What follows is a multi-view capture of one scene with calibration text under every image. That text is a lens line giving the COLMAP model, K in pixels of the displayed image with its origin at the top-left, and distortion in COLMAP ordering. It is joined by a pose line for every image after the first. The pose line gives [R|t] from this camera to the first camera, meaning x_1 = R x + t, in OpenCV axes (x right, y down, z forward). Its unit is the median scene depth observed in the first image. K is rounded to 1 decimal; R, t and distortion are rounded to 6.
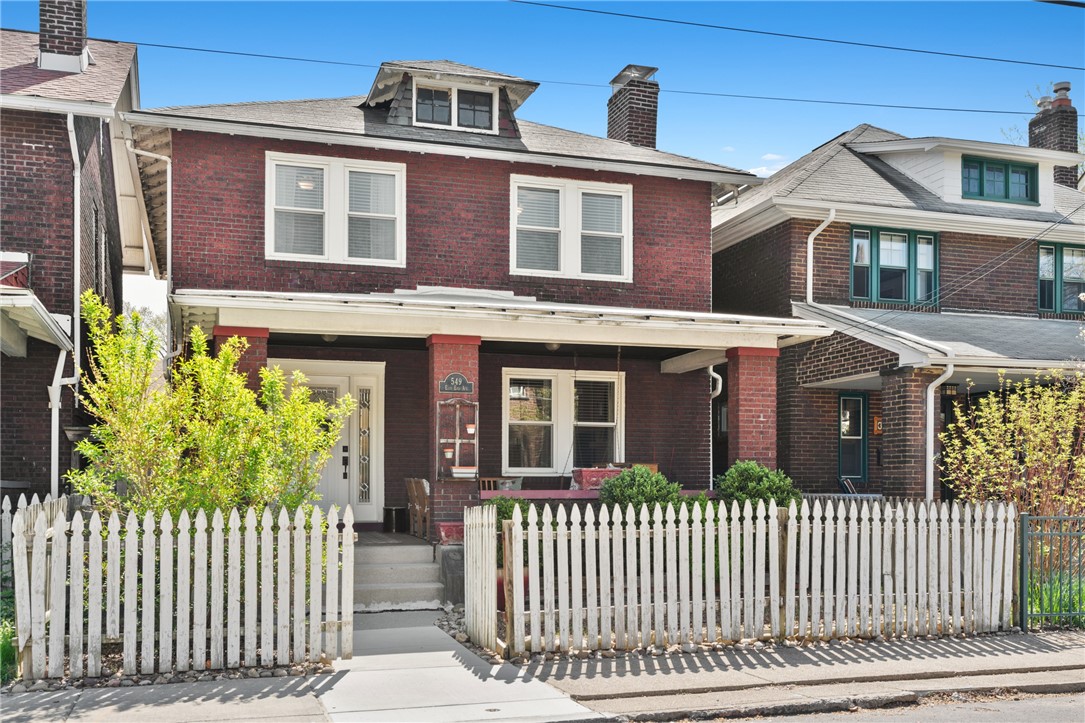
lens RADIAL K [[1032.0, 0, 542.6], [0, 1032.0, 370.5], [0, 0, 1]] dist [0.014463, 0.000000]
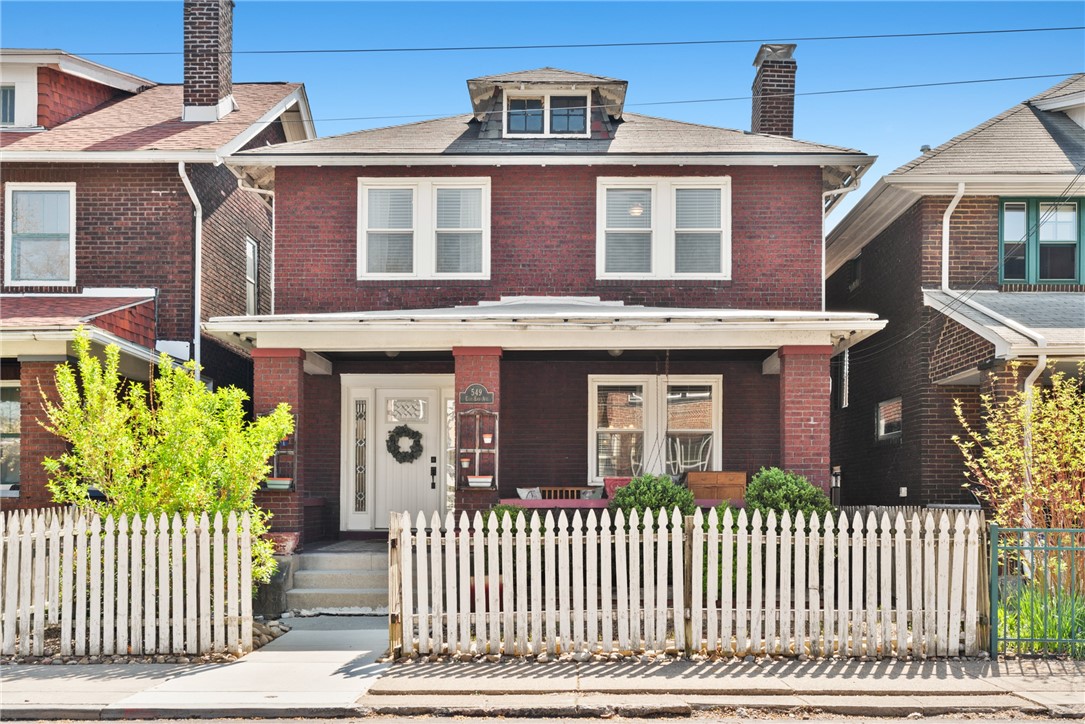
lens RADIAL K [[1106.4, 0, 542.1], [0, 1106.4, 354.9], [0, 0, 1]] dist [0.013577, 0.000000]
pose [[0.951741, -0.039774, -0.304314, 0.255781], [0.034420, 0.999144, -0.022940, 0.000786], [0.304966, 0.011358, 0.952296, -0.017061]]
